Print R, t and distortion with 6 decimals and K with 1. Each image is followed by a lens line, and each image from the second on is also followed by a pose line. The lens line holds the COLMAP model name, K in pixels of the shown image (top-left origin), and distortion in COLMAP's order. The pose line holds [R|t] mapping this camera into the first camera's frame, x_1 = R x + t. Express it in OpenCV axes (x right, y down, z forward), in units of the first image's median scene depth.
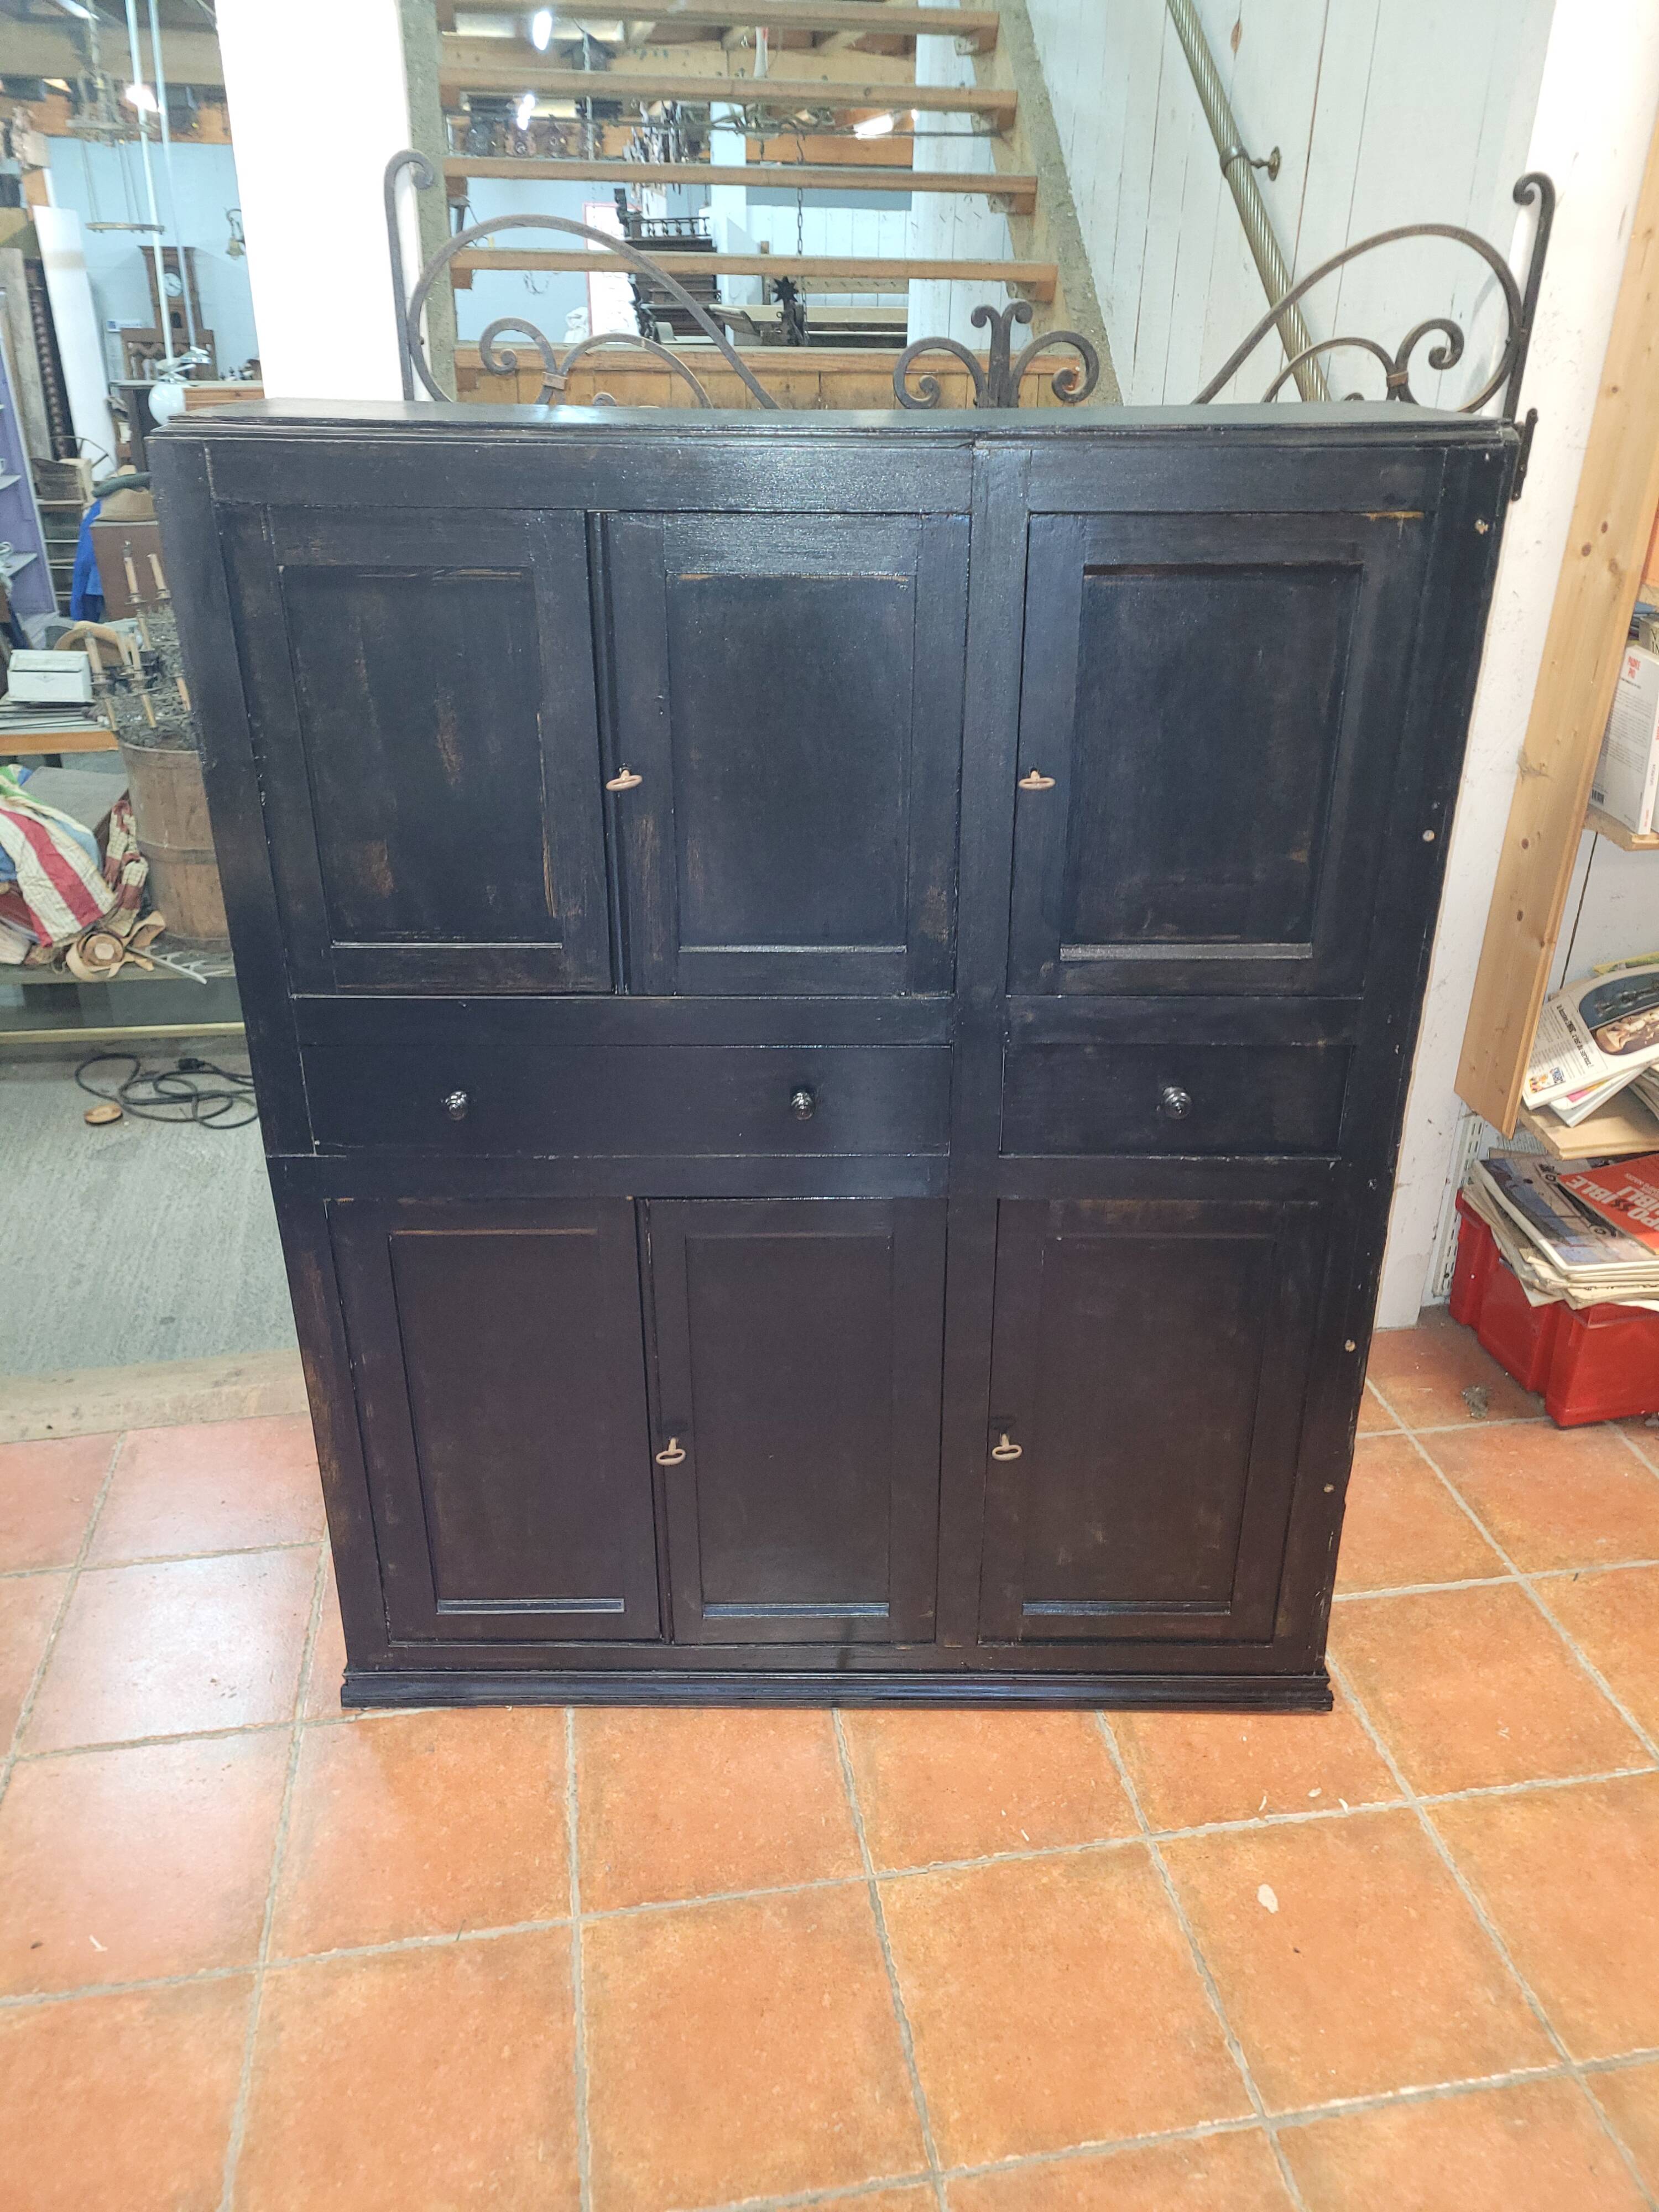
lens RADIAL K [[1659.8, 0, 843.2], [0, 1659.8, 1082.9], [0, 0, 1]] dist [0.060317, -0.050381]
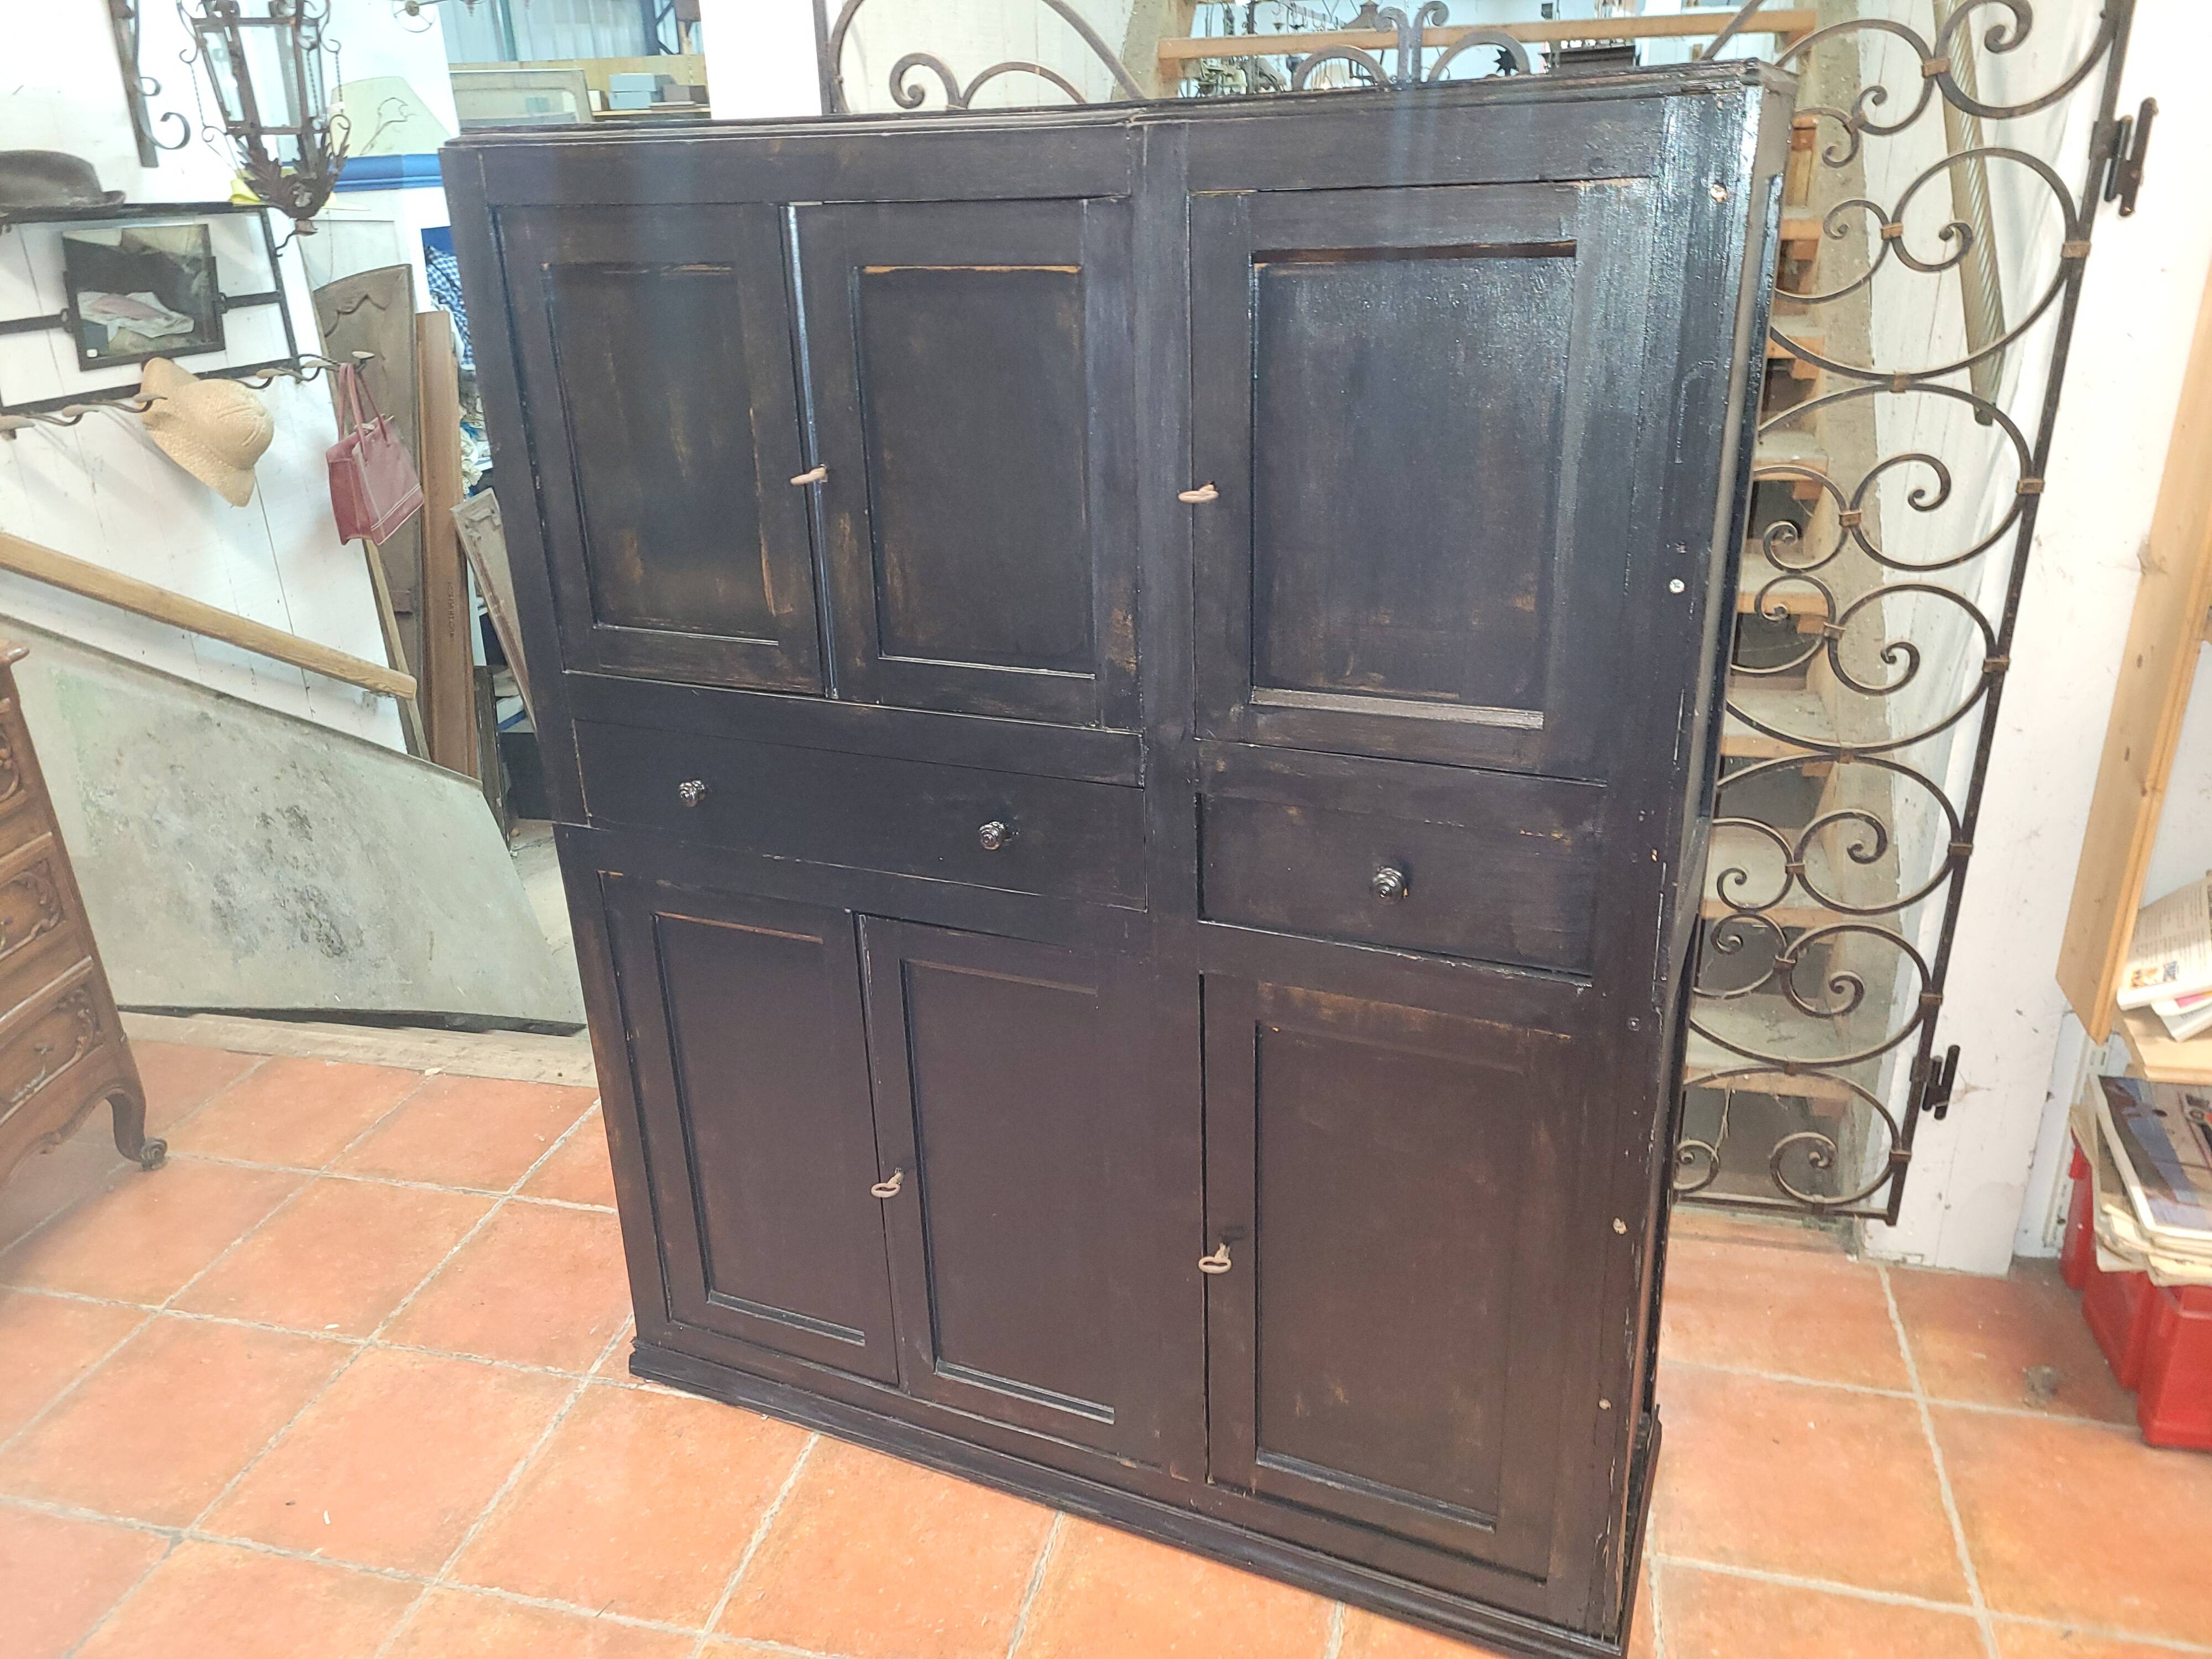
lens RADIAL K [[1659.8, 0, 1094.7], [0, 1659.8, 806.8], [0, 0, 1]] dist [0.060317, -0.050381]
pose [[0.910322, 0.116302, -0.397225, 0.357890], [-0.139357, 0.989801, -0.029565, 0.015931], [0.389736, 0.082269, 0.917245, 0.139434]]
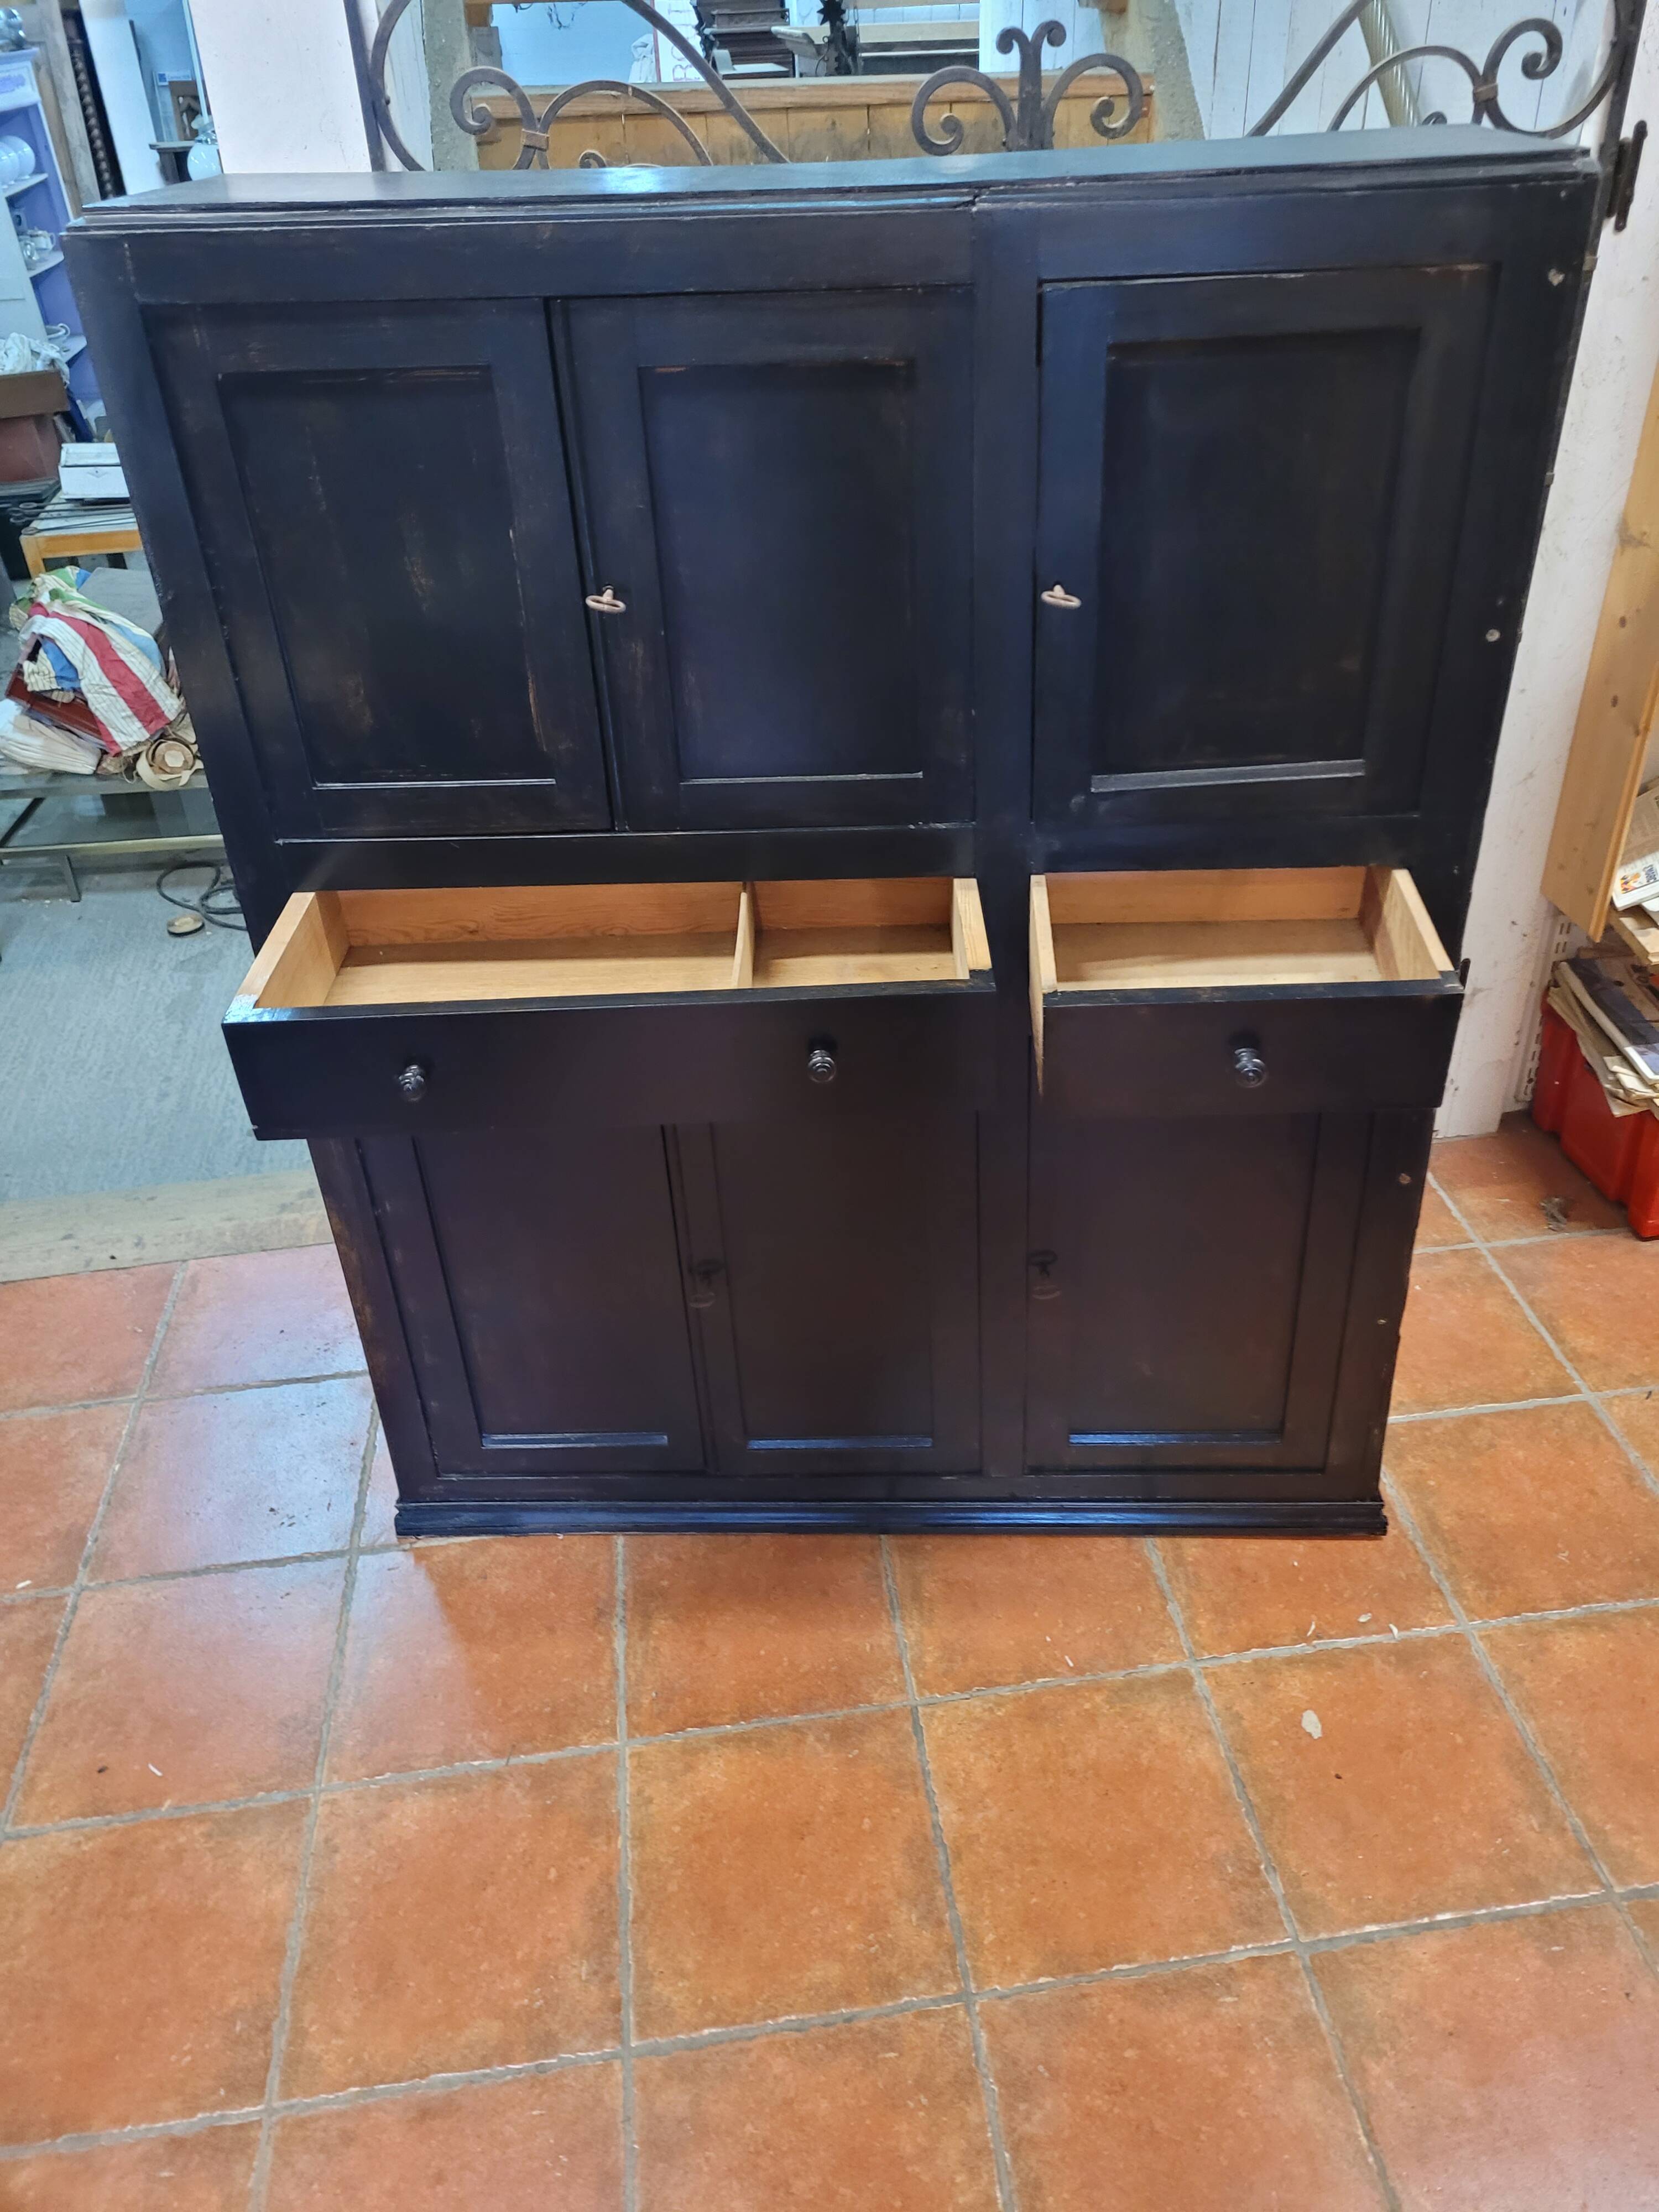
lens RADIAL K [[1659.8, 0, 877.1], [0, 1659.8, 1059.2], [0, 0, 1]] dist [0.060317, -0.050381]
pose [[0.998715, -0.017444, -0.047588, 0.047403], [0.022994, 0.992665, 0.118689, -0.029253], [0.045169, -0.119631, 0.991790, 0.047025]]
